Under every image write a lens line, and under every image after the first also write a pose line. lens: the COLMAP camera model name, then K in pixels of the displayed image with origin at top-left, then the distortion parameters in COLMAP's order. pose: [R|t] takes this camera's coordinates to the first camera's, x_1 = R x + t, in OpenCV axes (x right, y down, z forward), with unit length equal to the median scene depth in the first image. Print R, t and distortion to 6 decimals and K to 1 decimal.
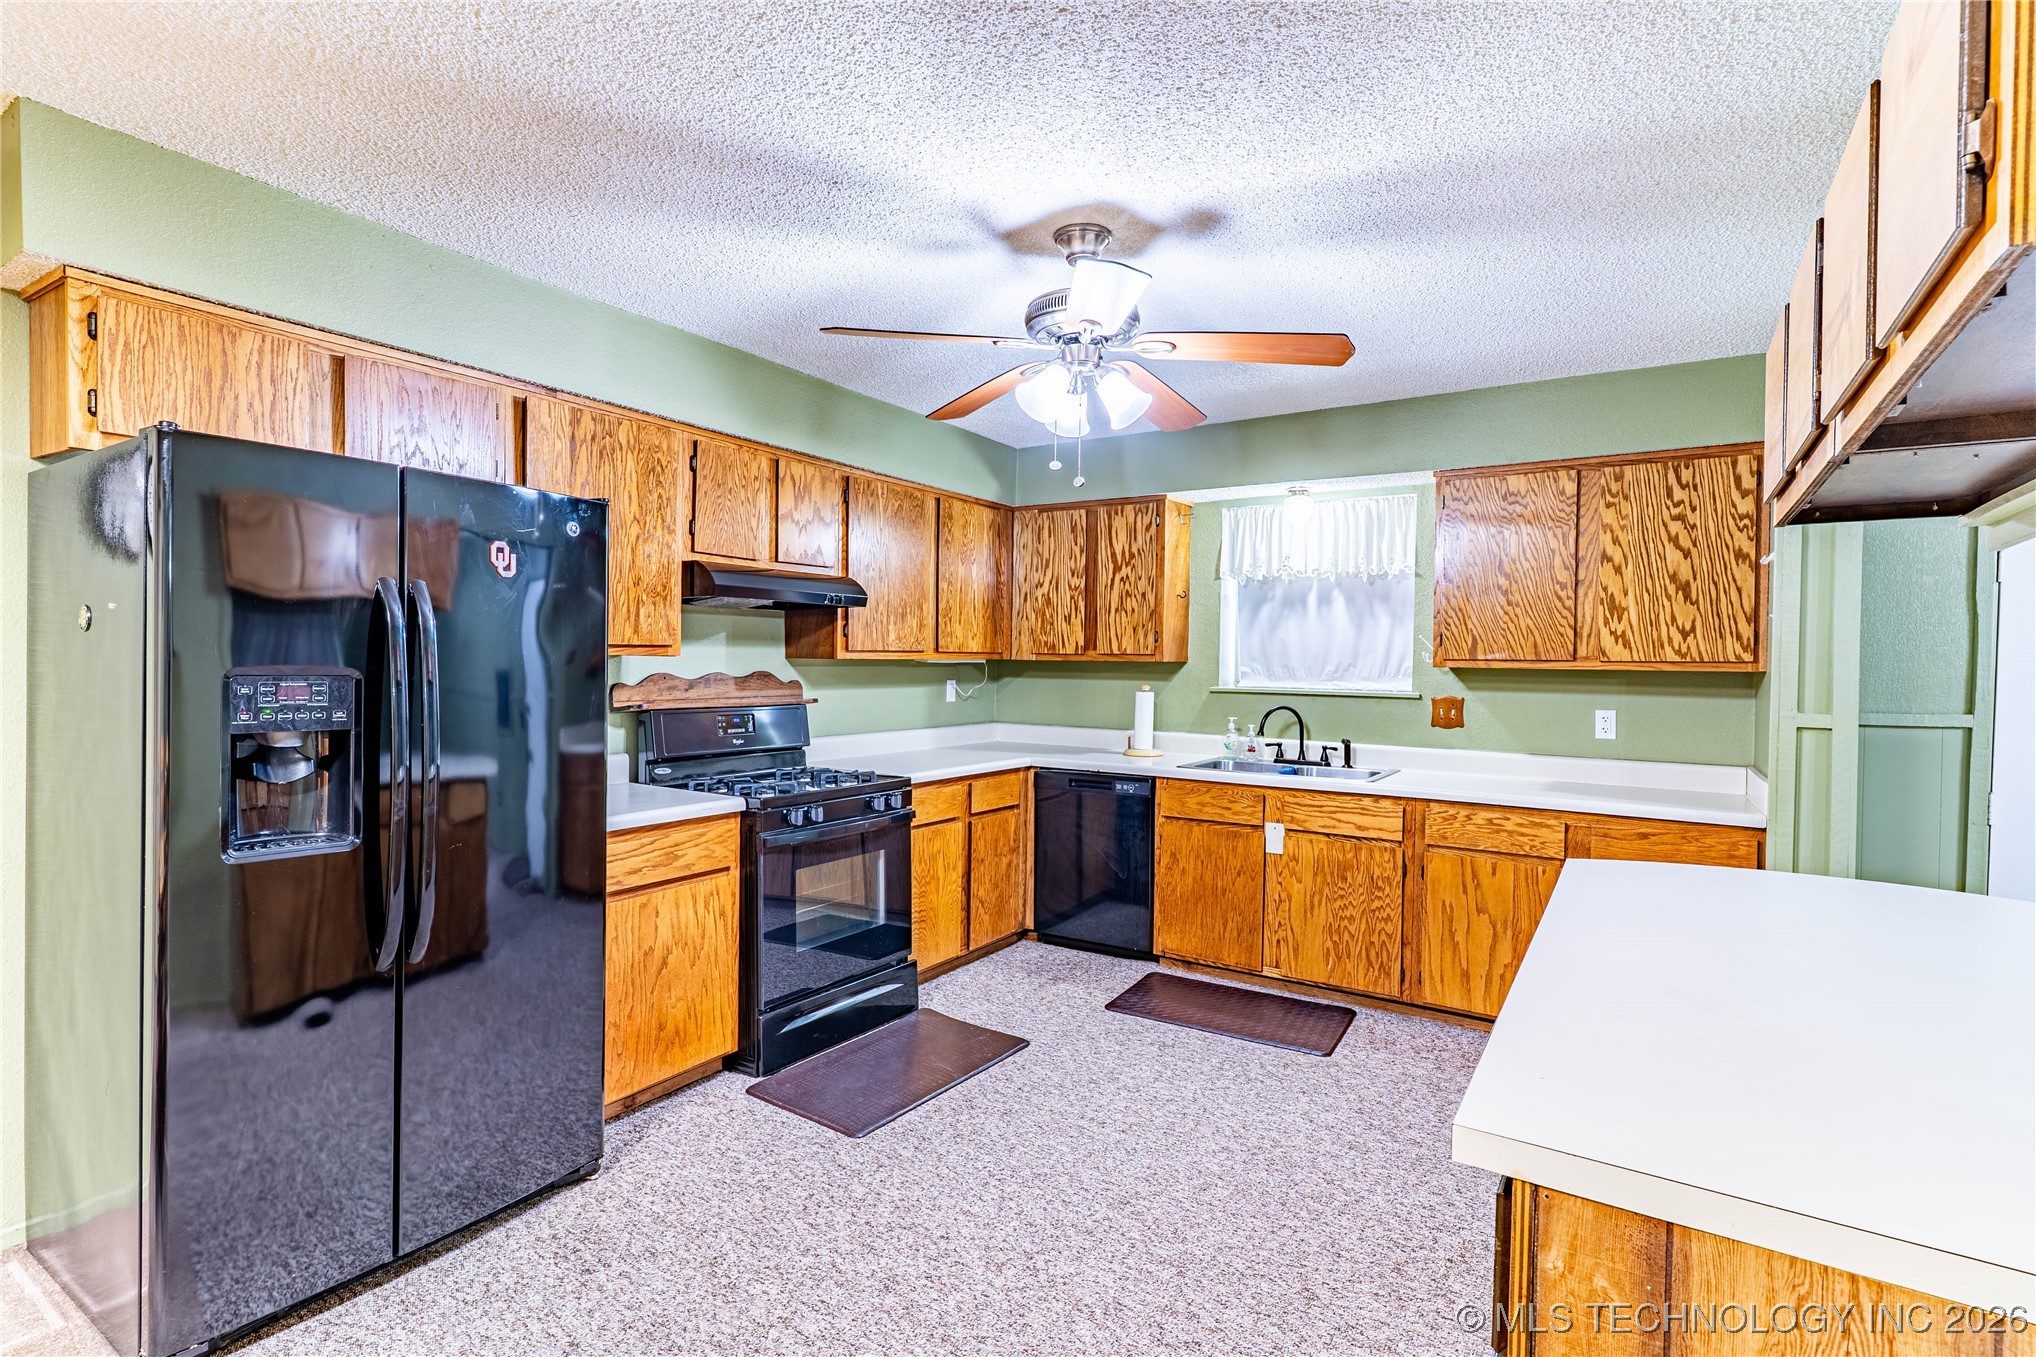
lens RADIAL K [[979.6, 0, 1012.0], [0, 979.6, 673.0], [0, 0, 1]] dist [0.000770, -0.000059]
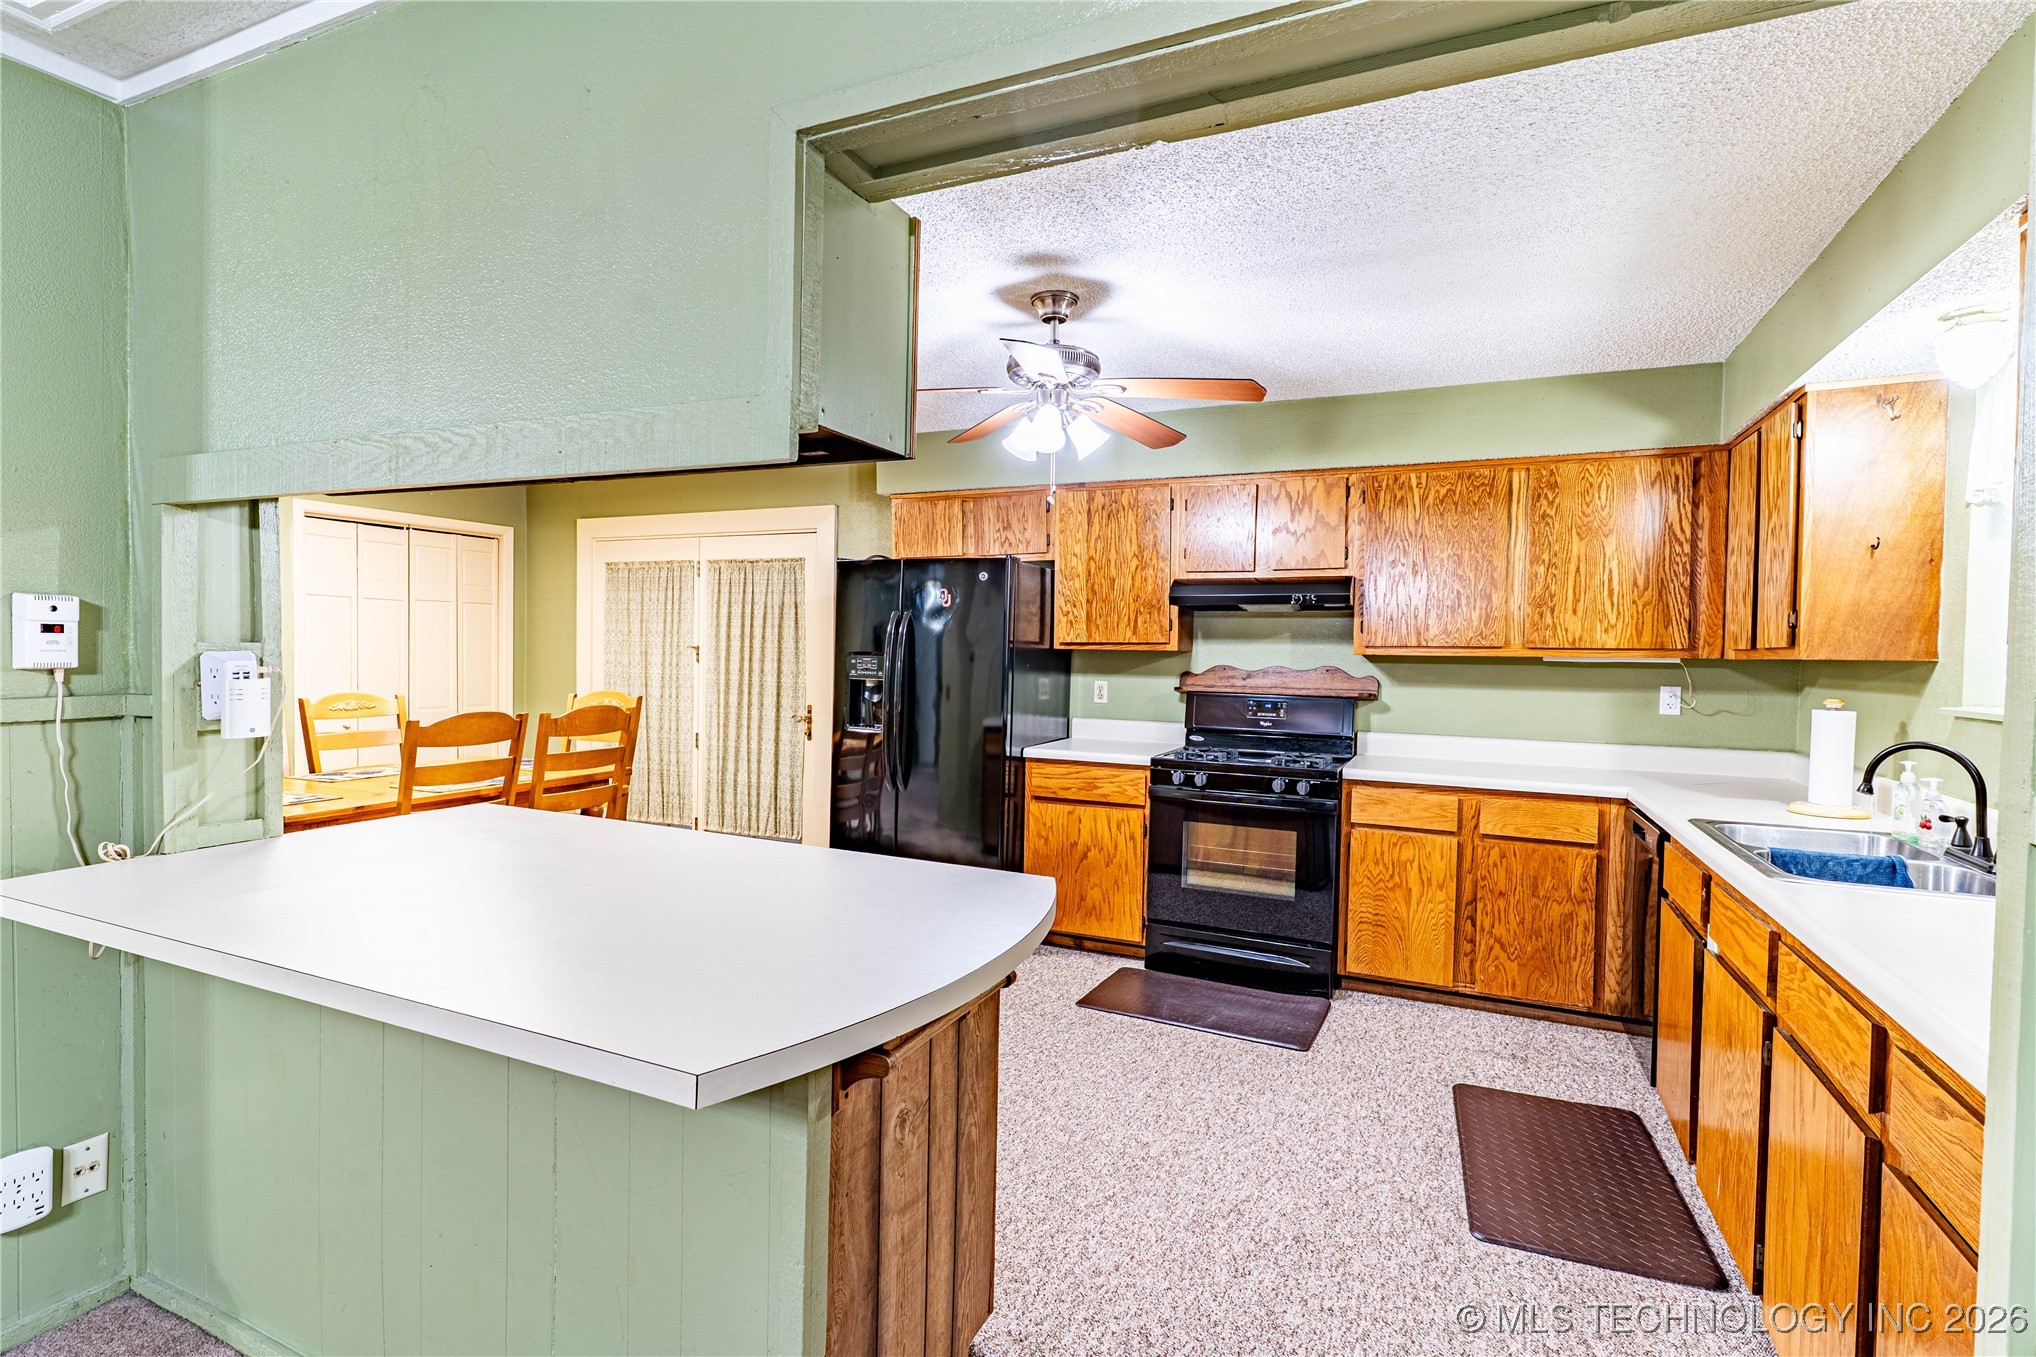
lens RADIAL K [[979.6, 0, 1004.8], [0, 979.6, 678.0], [0, 0, 1]] dist [0.000770, -0.000059]
pose [[0.126425, 0.017720, -0.991818, 0.977664], [-0.028734, 0.999486, 0.014194, 0.007450], [0.991560, 0.026704, 0.126869, 0.606866]]
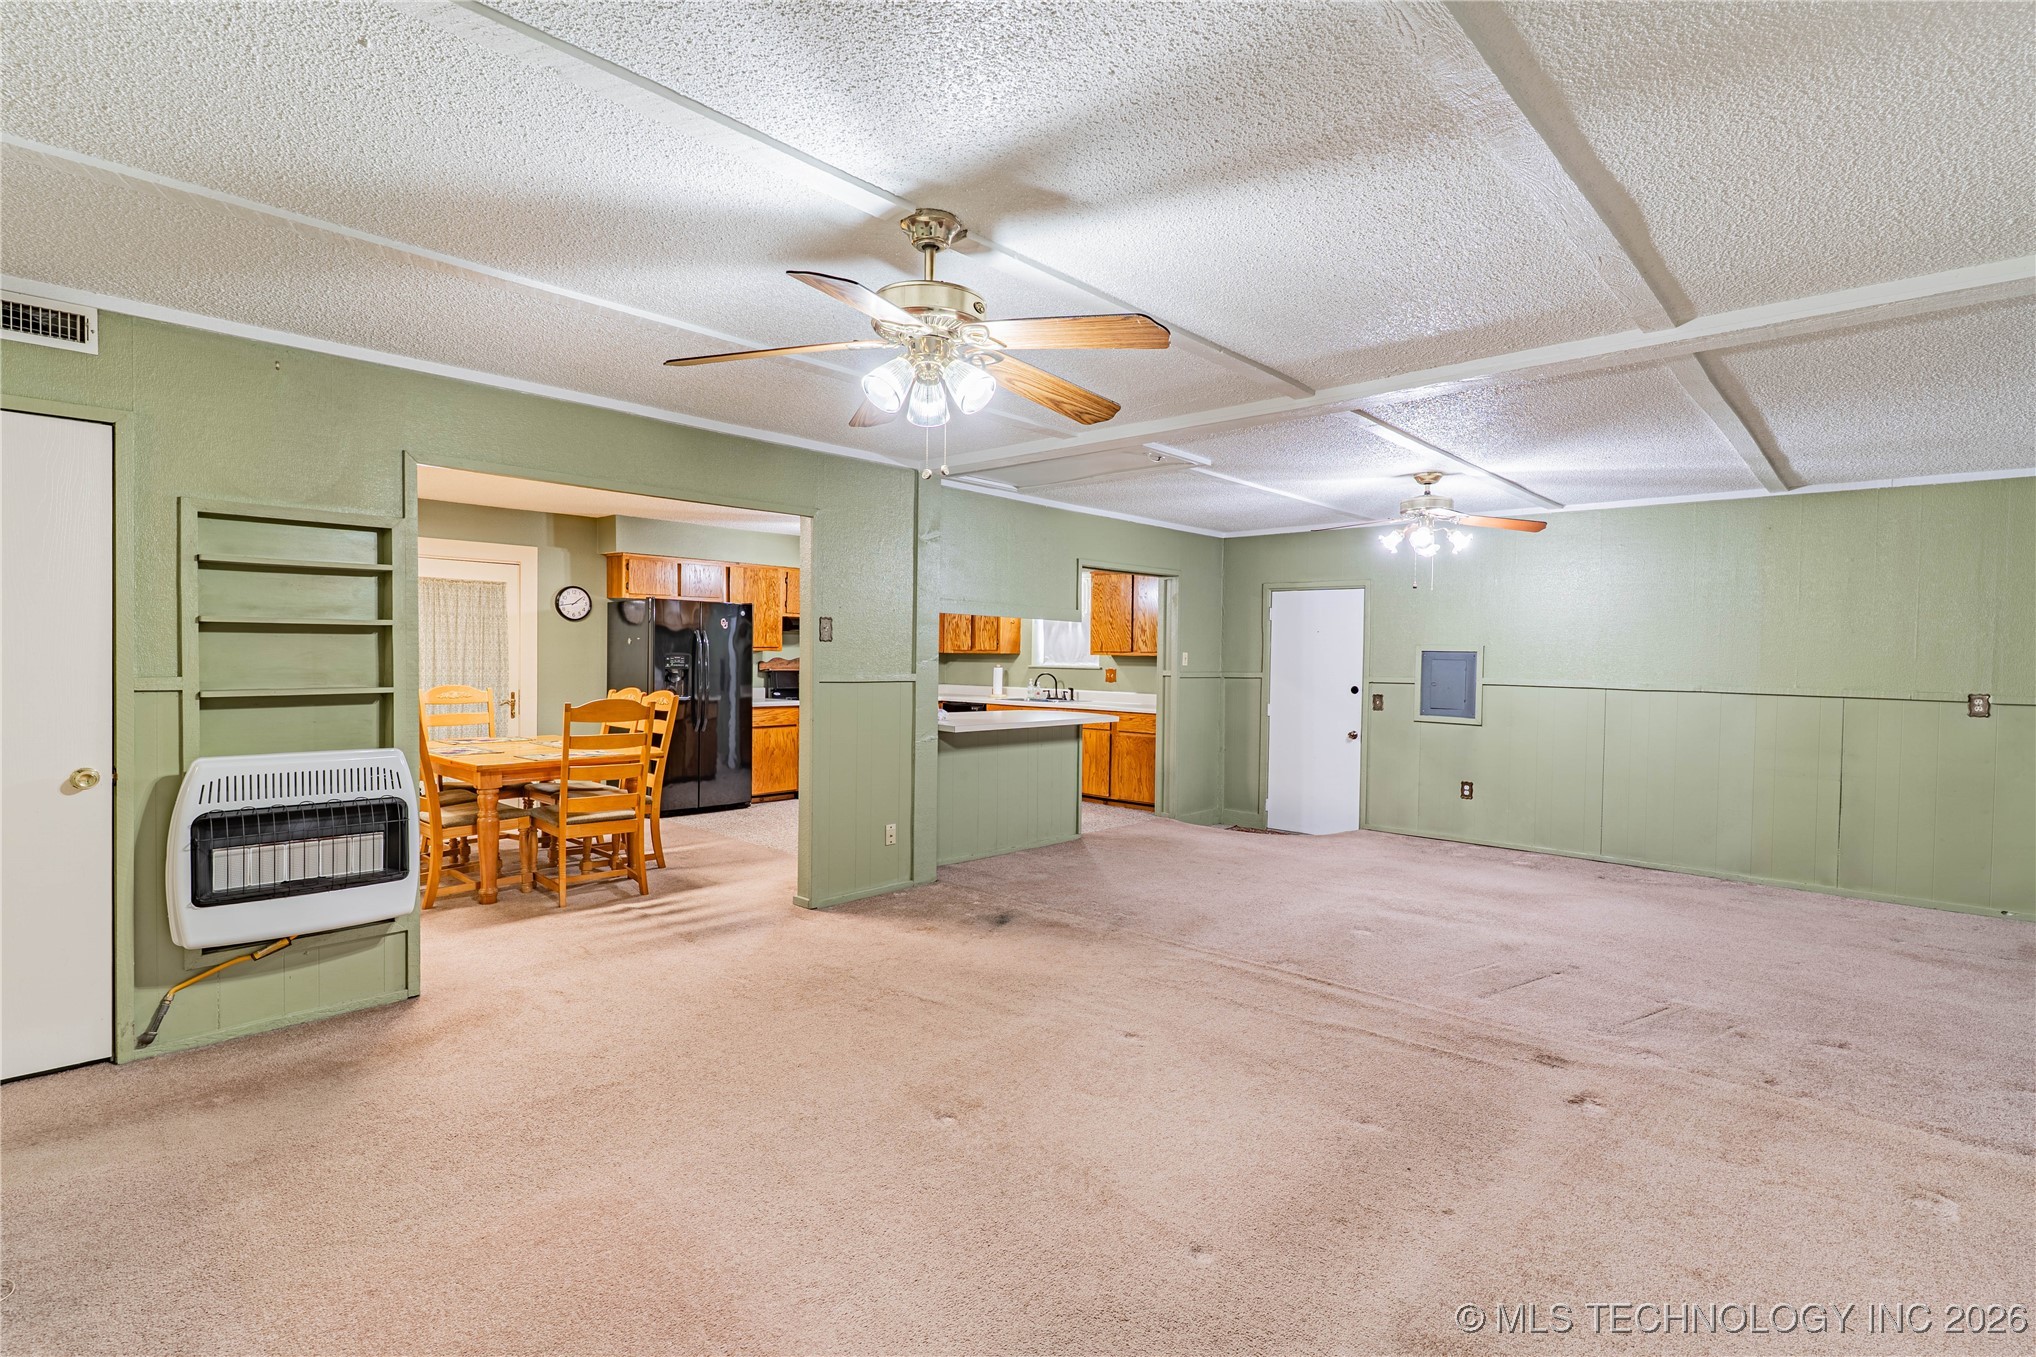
lens RADIAL K [[979.6, 0, 1019.9], [0, 979.6, 670.8], [0, 0, 1]] dist [0.000770, -0.000059]
pose [[0.986013, 0.000182, -0.166666, 0.790352], [-0.000390, 0.999999, -0.001218, 0.041736], [0.166666, 0.001266, 0.986013, -1.624780]]
